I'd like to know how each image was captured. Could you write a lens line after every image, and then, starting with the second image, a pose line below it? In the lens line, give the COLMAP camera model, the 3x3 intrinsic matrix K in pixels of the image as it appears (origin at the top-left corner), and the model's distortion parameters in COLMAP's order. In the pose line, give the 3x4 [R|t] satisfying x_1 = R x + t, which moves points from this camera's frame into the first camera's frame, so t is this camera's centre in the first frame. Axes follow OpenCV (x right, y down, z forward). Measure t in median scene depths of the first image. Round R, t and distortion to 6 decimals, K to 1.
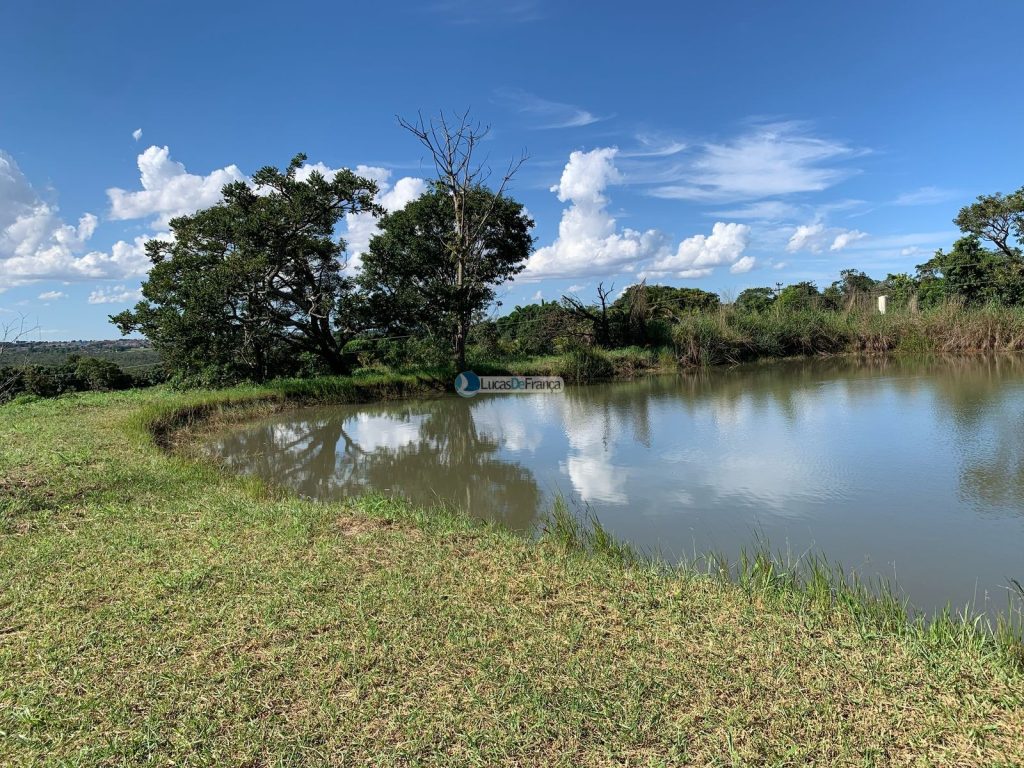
lens RADIAL K [[792.1, 0, 528.0], [0, 792.1, 386.0], [0, 0, 1]] dist [-0.005689, -0.019887]
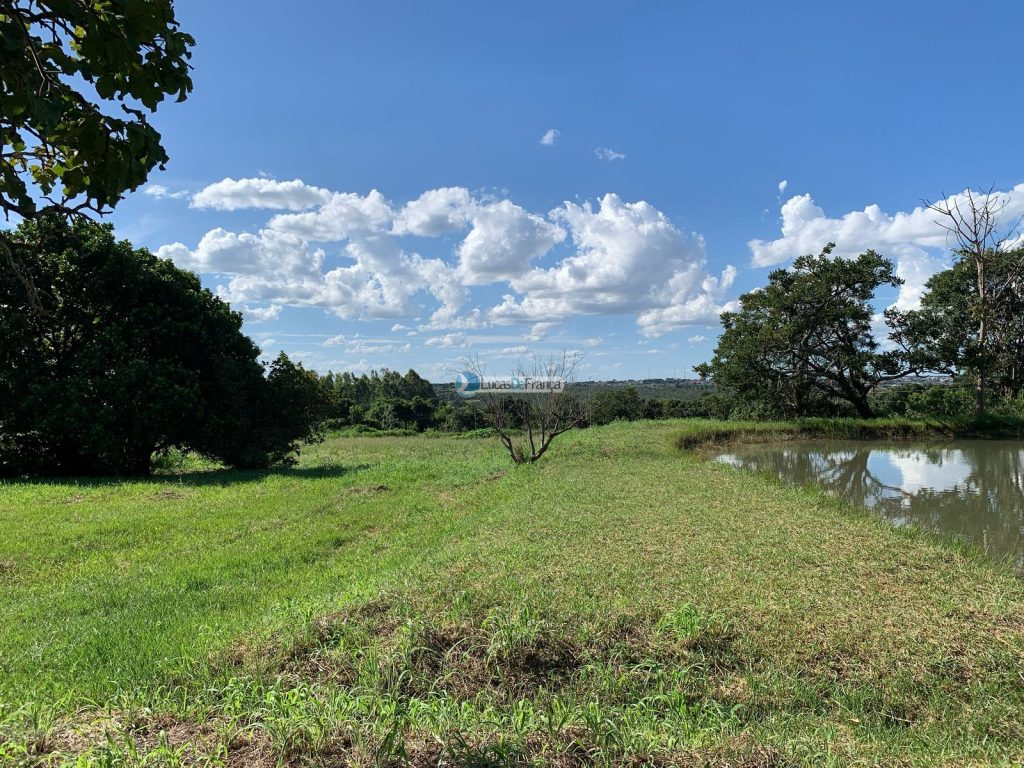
lens RADIAL K [[843.9, 0, 514.6], [0, 843.9, 385.4], [0, 0, 1]] dist [0.075277, -0.045213]
pose [[0.721615, 0.029371, -0.691671, 0.369034], [-0.065534, 0.997511, -0.026013, 0.007435], [0.689186, 0.064100, 0.721744, -0.404558]]
